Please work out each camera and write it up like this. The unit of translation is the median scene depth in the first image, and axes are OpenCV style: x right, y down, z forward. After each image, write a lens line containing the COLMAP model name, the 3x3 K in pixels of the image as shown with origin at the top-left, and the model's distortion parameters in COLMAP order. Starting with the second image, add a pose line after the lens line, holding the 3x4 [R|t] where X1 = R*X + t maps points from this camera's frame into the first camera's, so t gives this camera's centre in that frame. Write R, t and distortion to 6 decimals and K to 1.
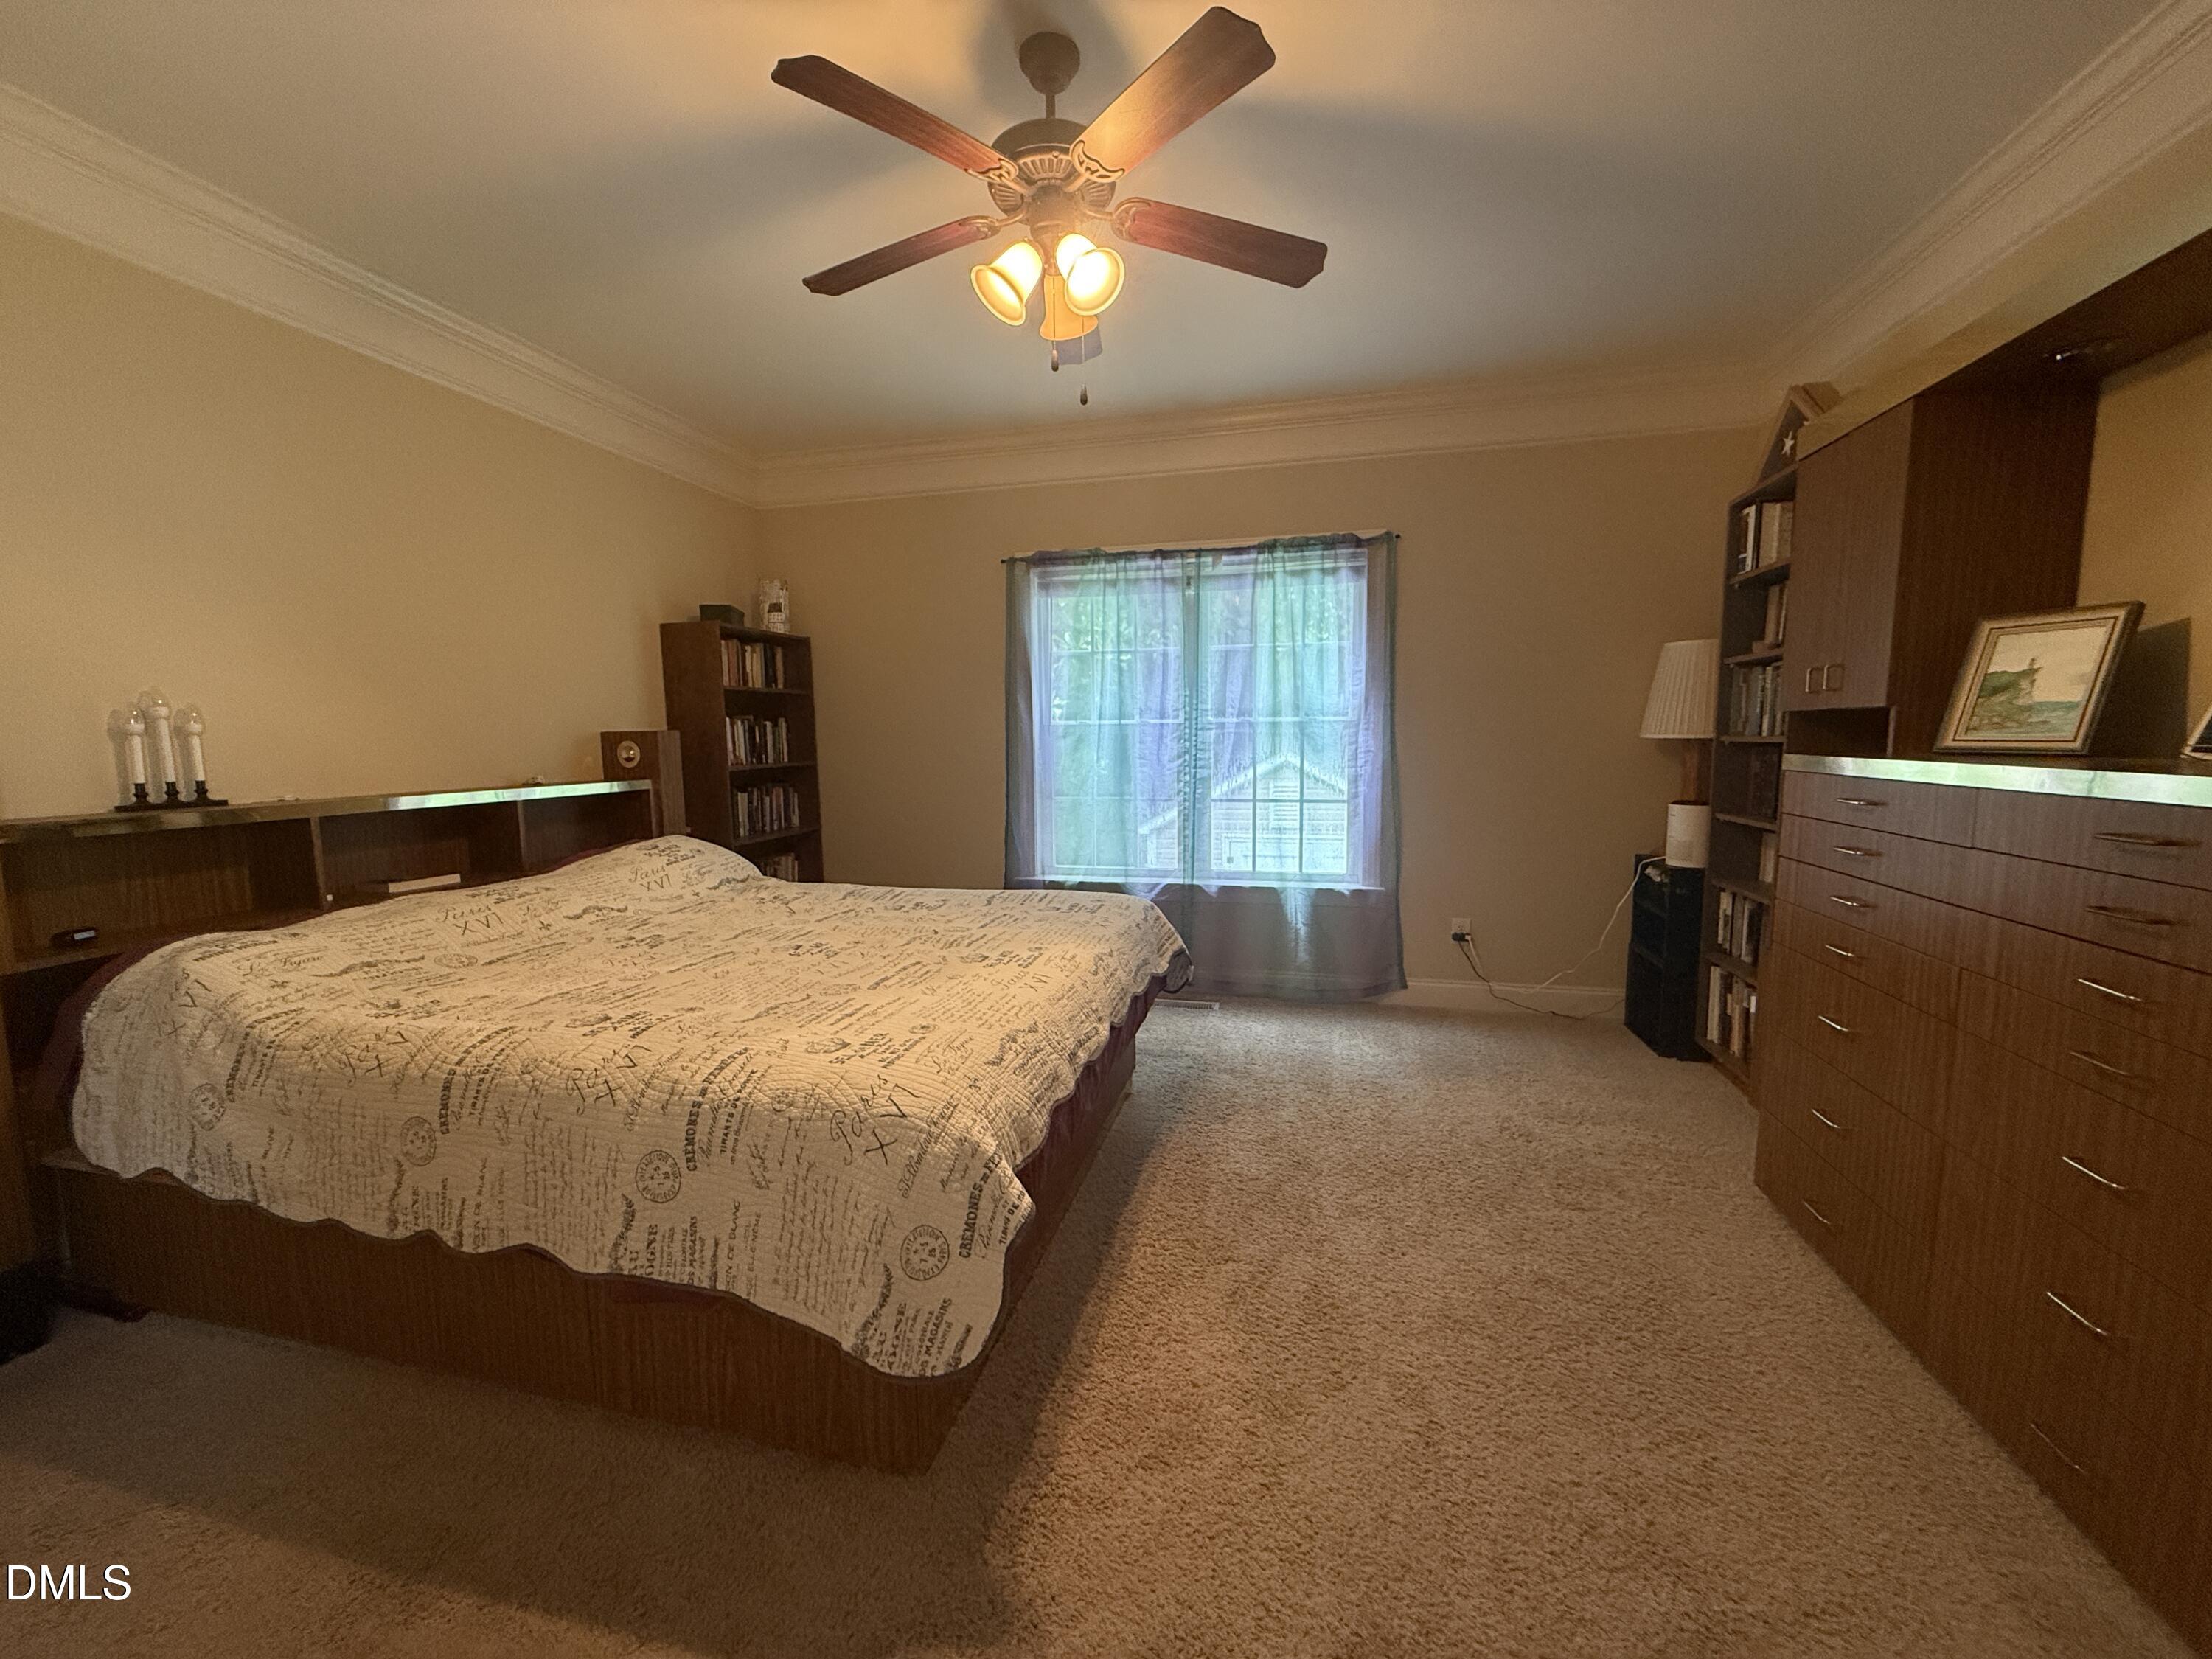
lens RADIAL K [[884.6, 0, 1101.2], [0, 884.6, 828.9], [0, 0, 1]] dist [-0.000121, 0.000201]
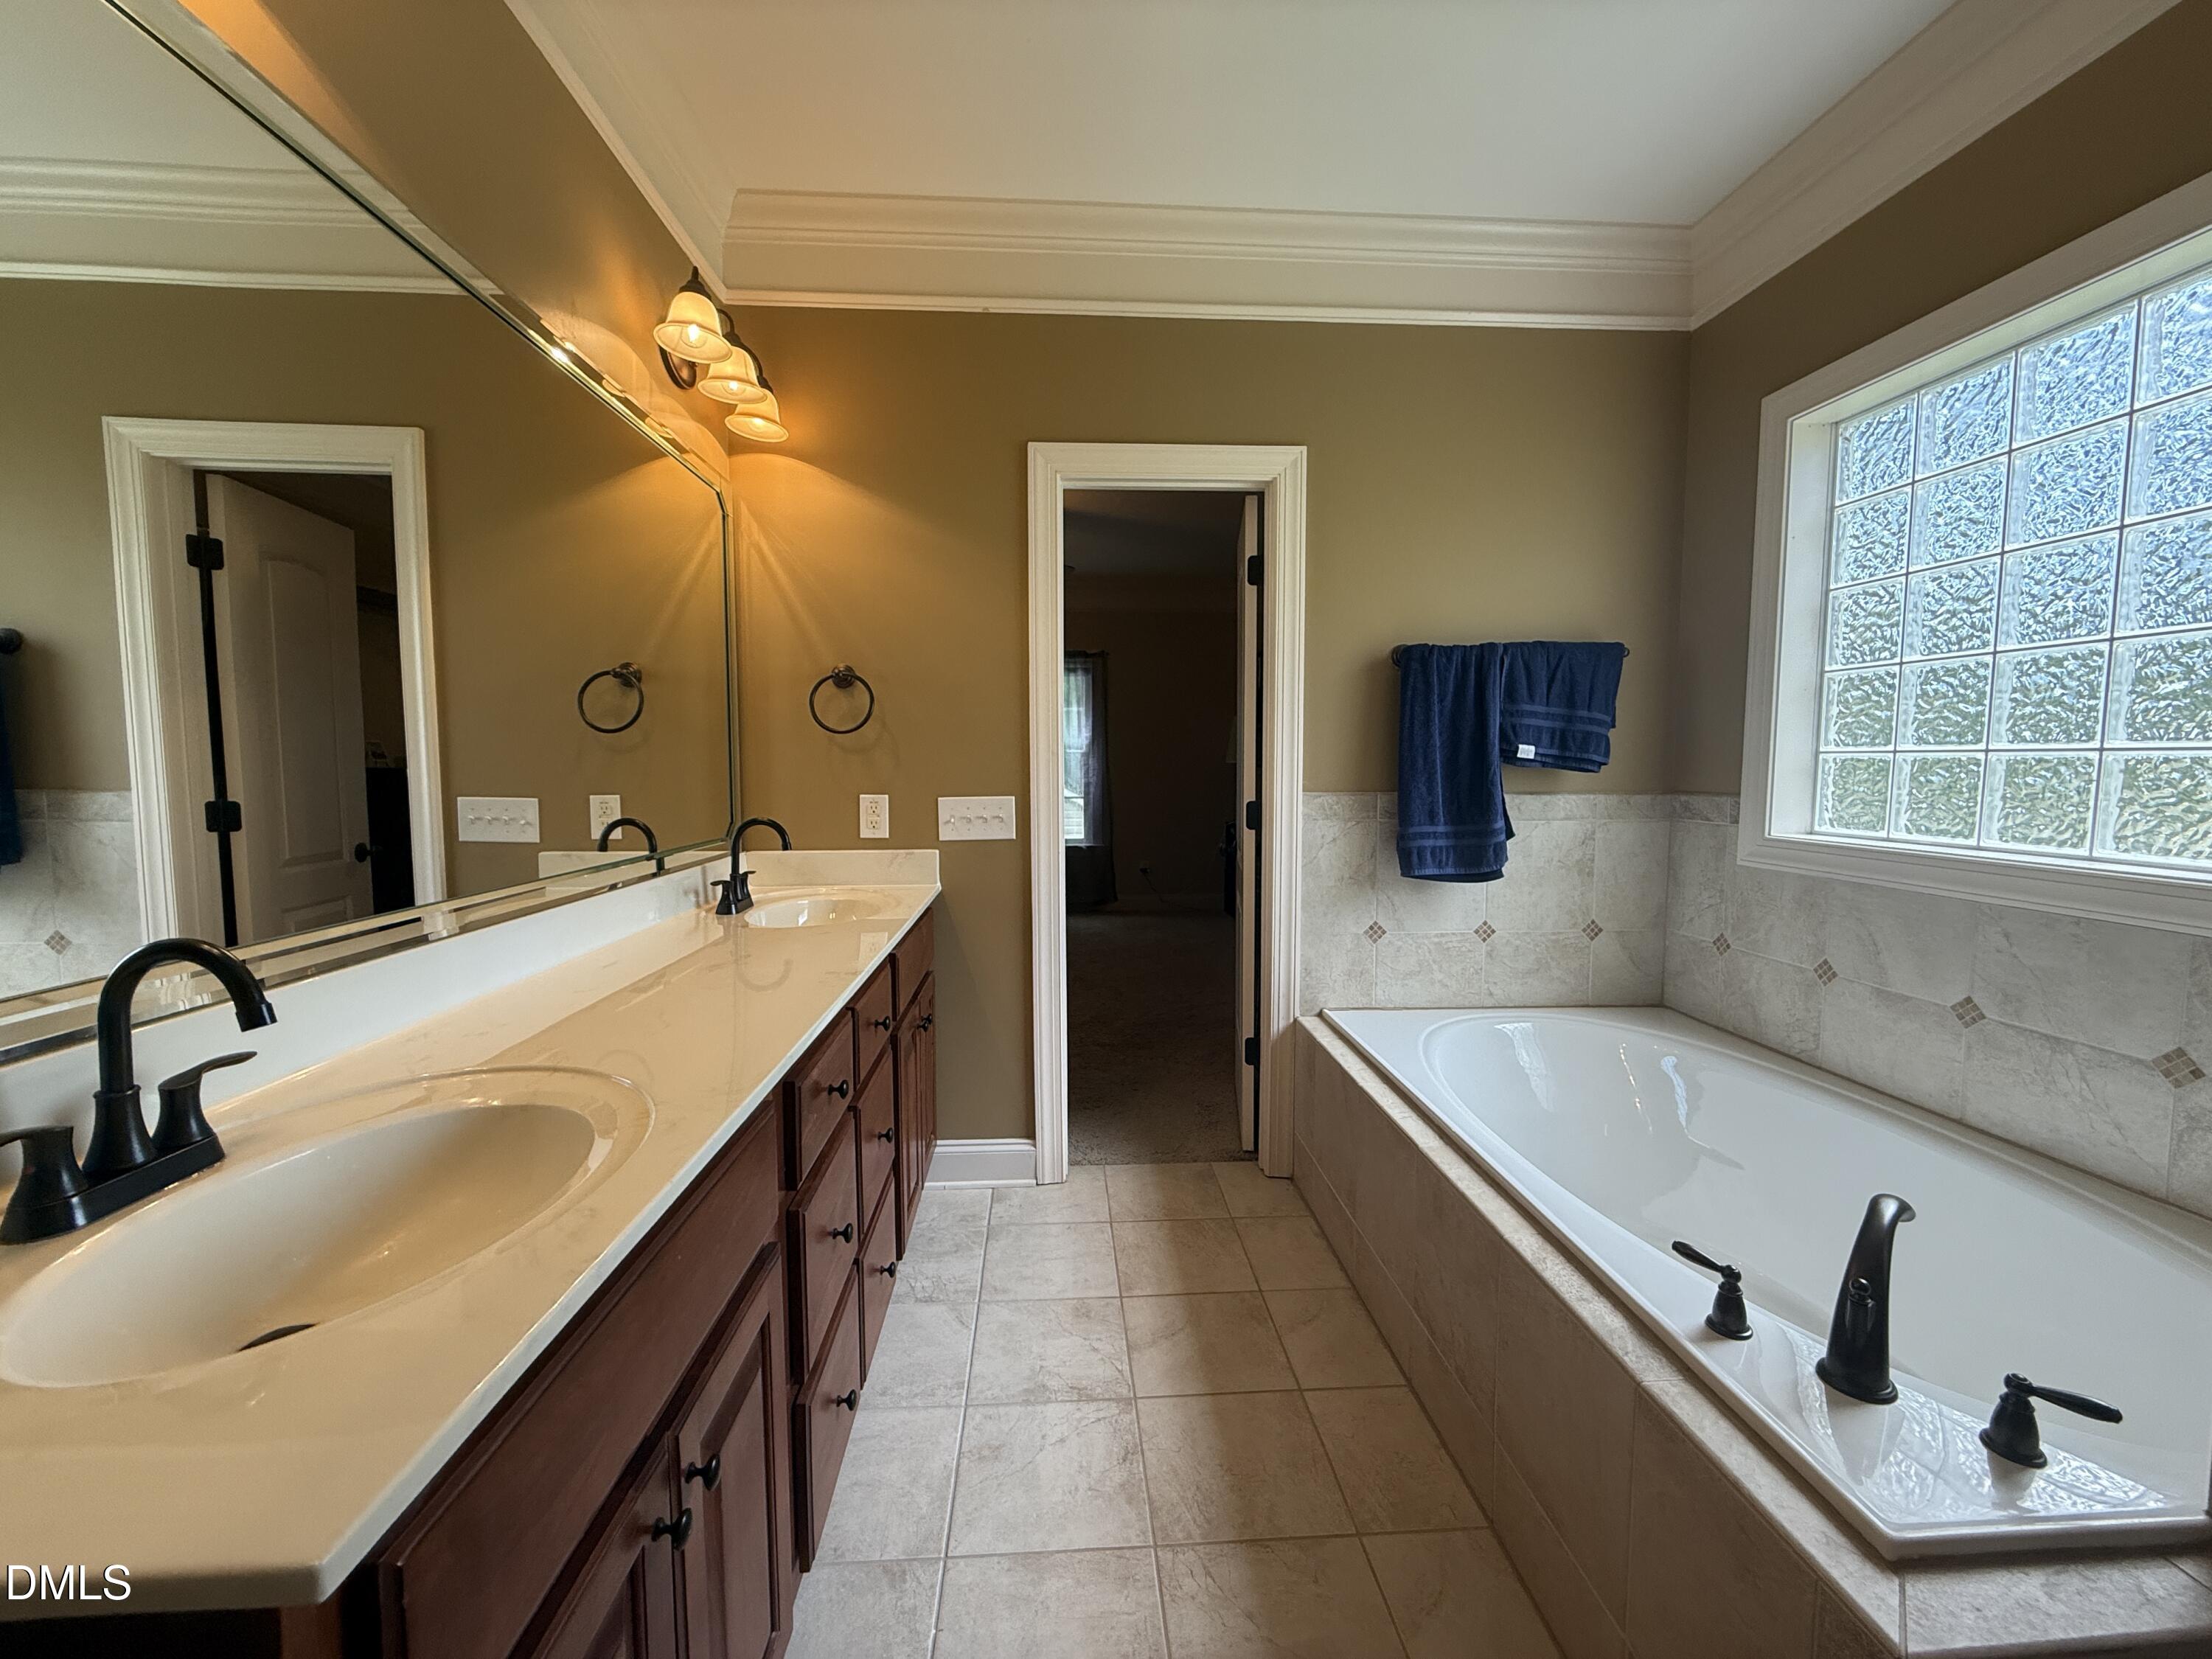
lens RADIAL K [[884.6, 0, 1105.5], [0, 884.6, 821.9], [0, 0, 1]] dist [-0.000121, 0.000201]
pose [[0.956535, -0.002950, 0.291602, -0.202169], [0.019644, 0.998329, -0.054337, 0.116973], [-0.290955, 0.057704, 0.954995, -0.720577]]
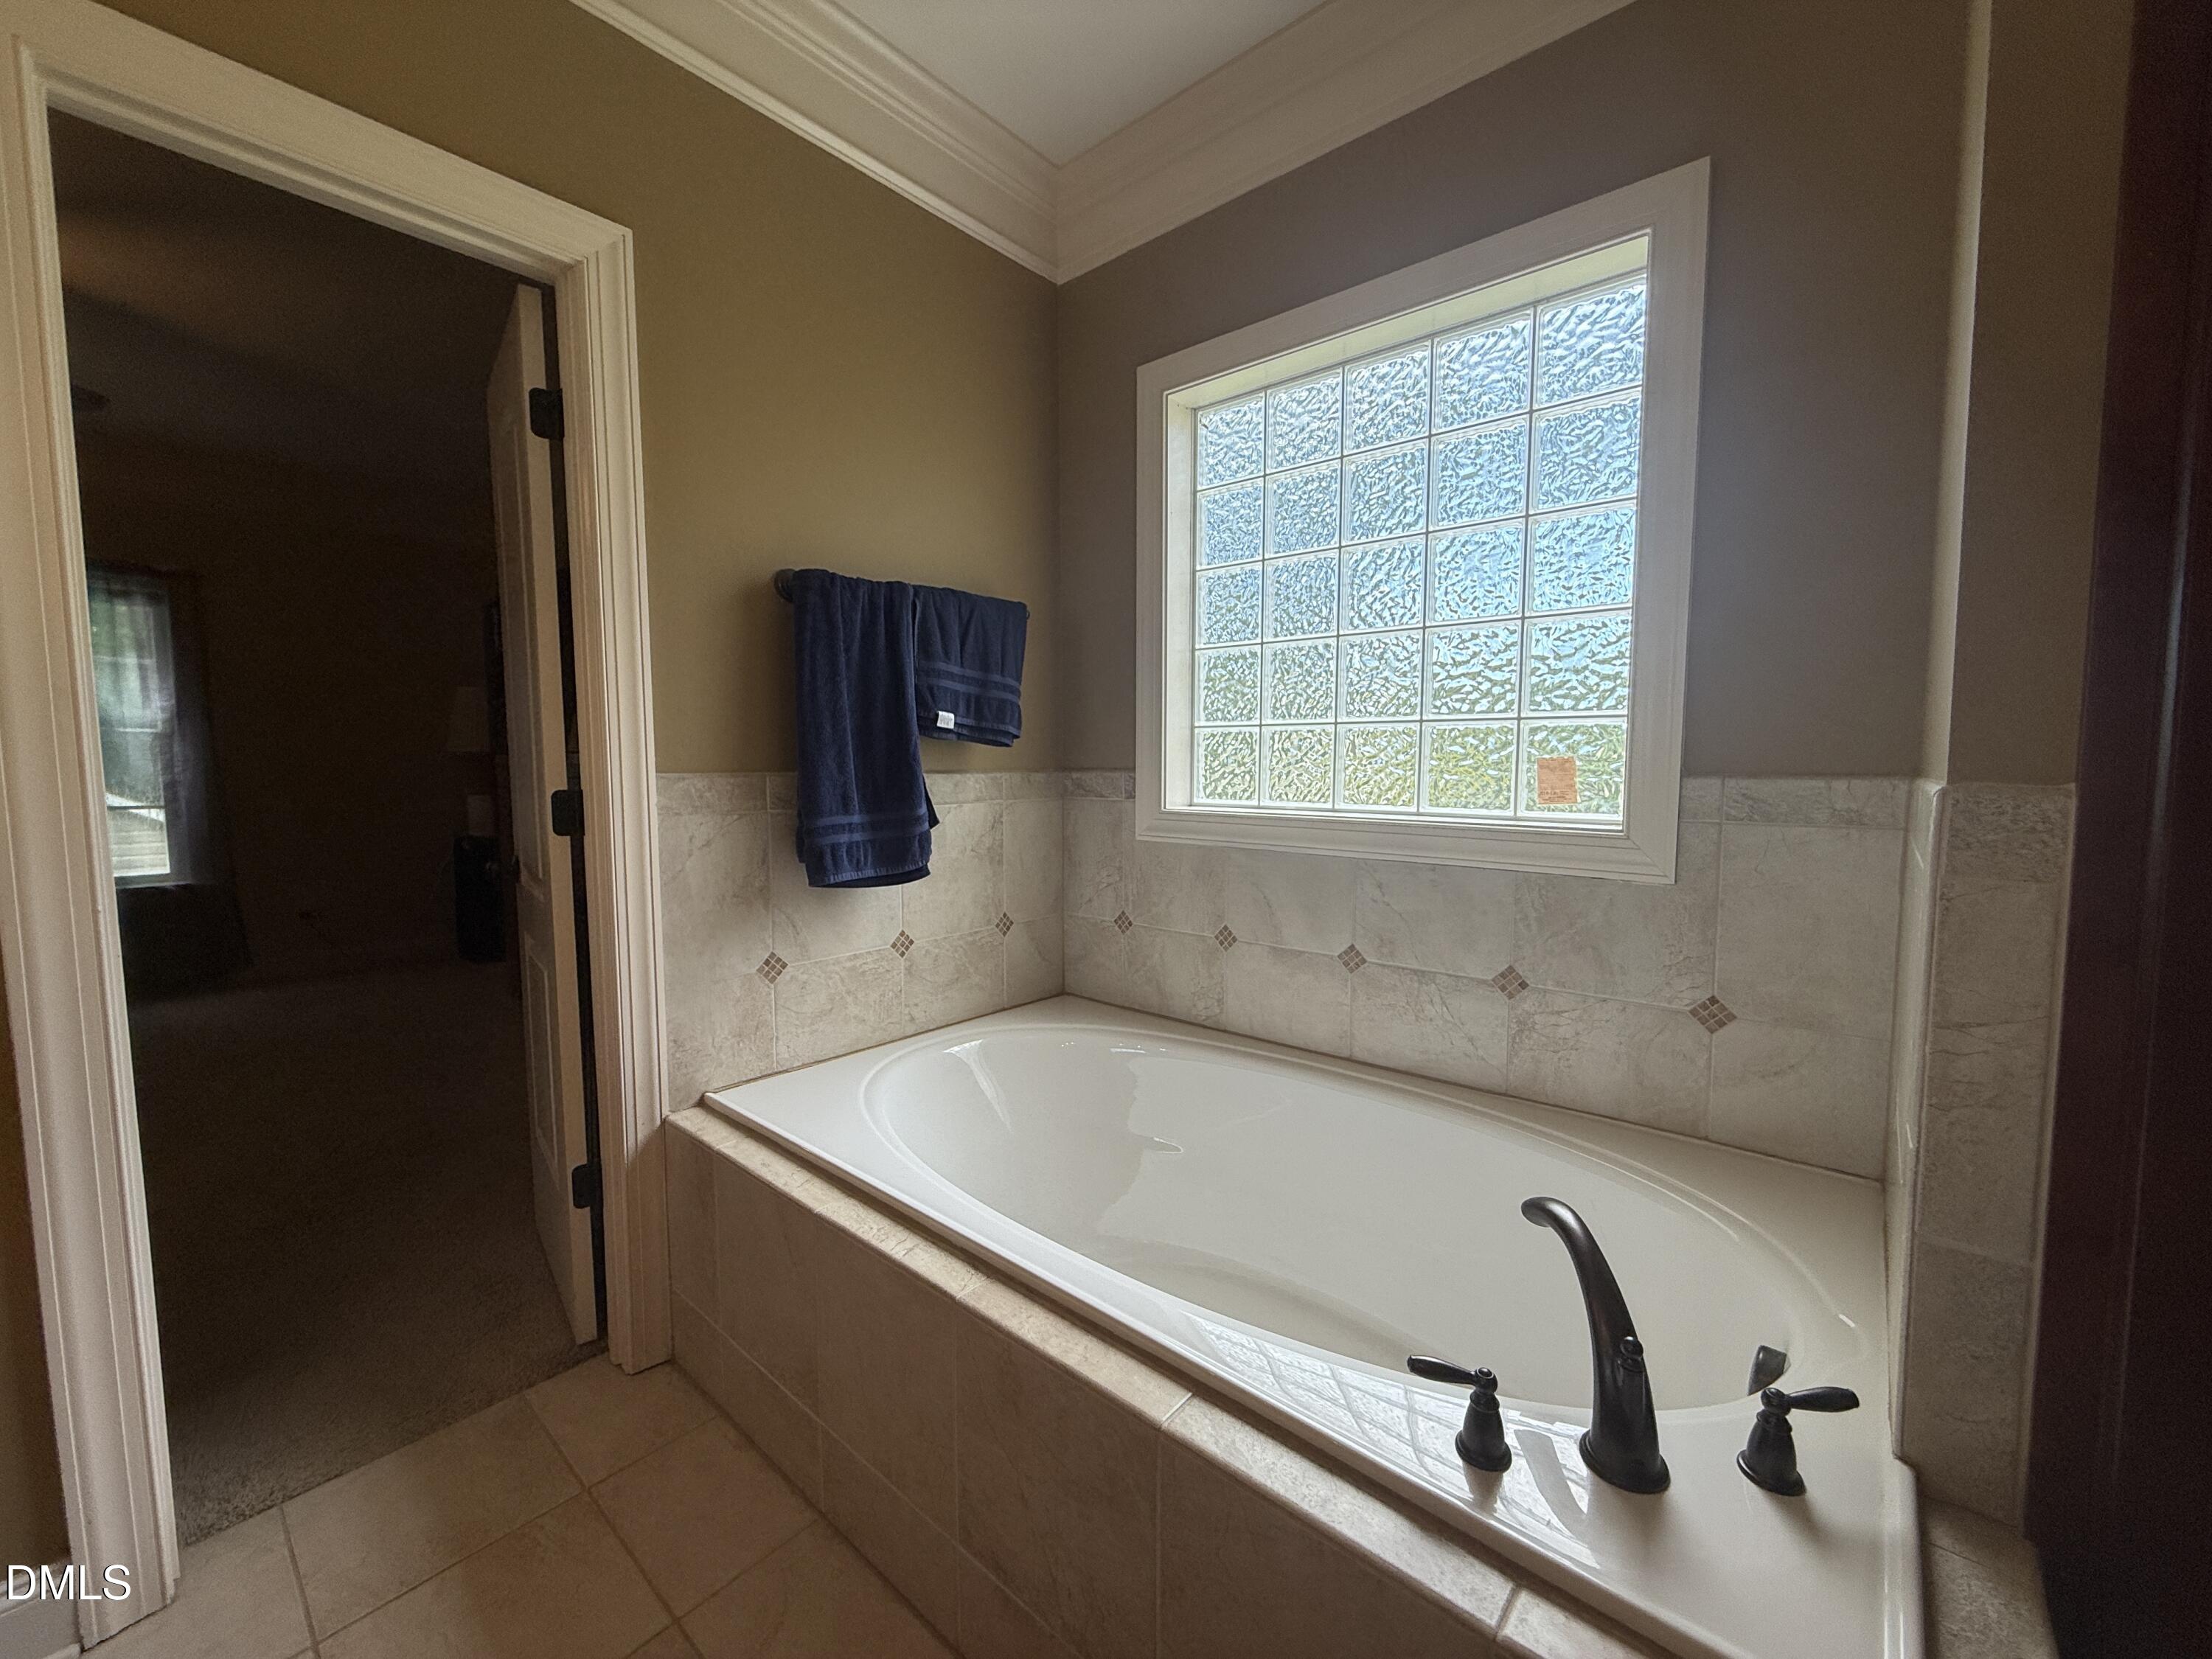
lens RADIAL K [[884.6, 0, 1105.0], [0, 884.6, 827.6], [0, 0, 1]] dist [-0.000121, 0.000201]
pose [[0.464078, -0.049945, 0.884385, -0.152881], [0.100364, 0.994945, 0.003523, 0.109376], [-0.880090, 0.087126, 0.466745, -0.538769]]
